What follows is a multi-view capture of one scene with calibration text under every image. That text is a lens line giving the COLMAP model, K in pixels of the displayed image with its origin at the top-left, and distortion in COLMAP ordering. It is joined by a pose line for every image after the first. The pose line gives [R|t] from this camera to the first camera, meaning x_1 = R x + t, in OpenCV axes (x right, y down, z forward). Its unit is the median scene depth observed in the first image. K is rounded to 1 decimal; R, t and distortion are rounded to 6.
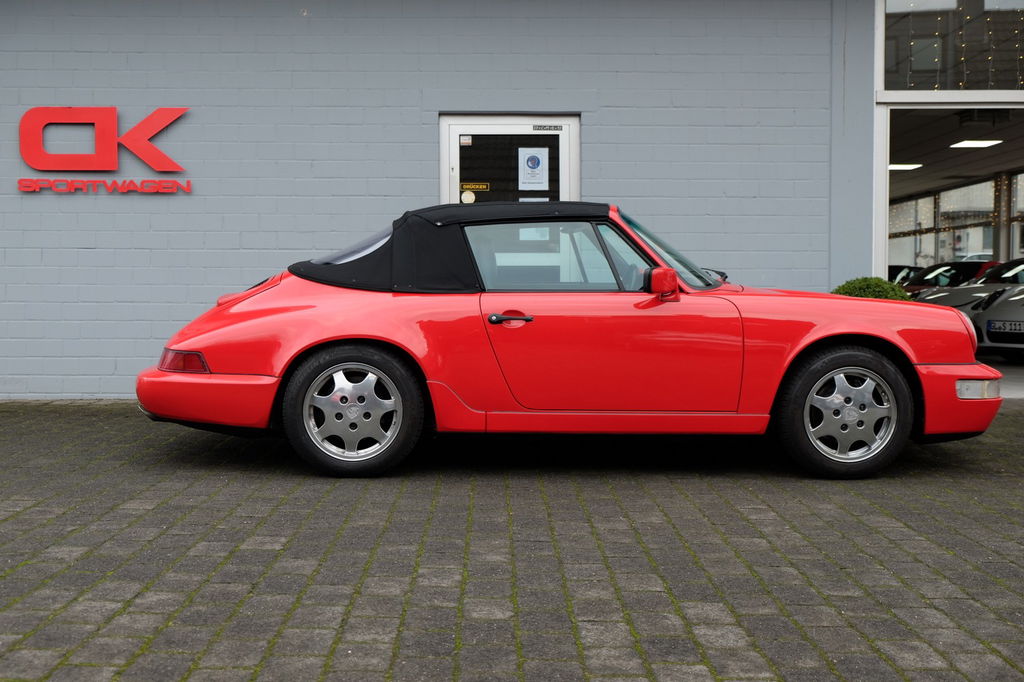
lens RADIAL K [[1135.8, 0, 512.1], [0, 1135.8, 340.7], [0, 0, 1]] dist [0.015141, 0.000000]
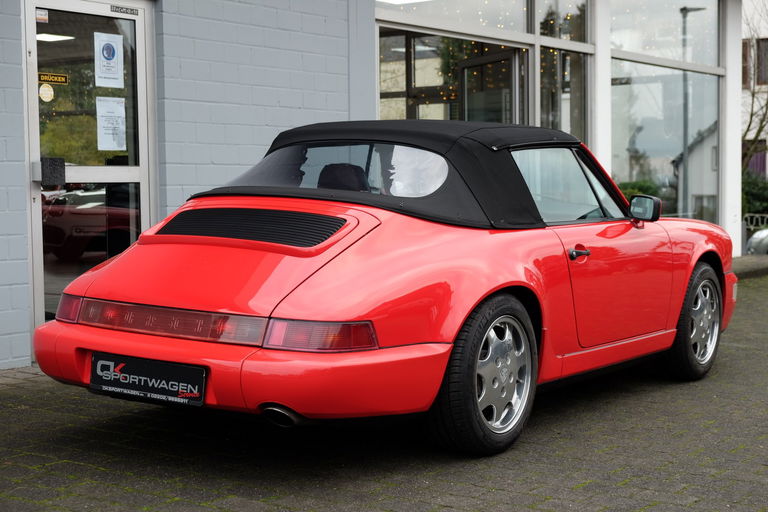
lens RADIAL K [[1256.7, 0, 383.8], [0, 1256.7, 256.7], [0, 0, 1]] dist [0.039500, 0.000000]
pose [[0.587509, -0.055446, 0.807316, -0.894518], [0.043317, 0.998374, 0.037045, -0.059296], [-0.808058, 0.013206, 0.588956, 0.504157]]
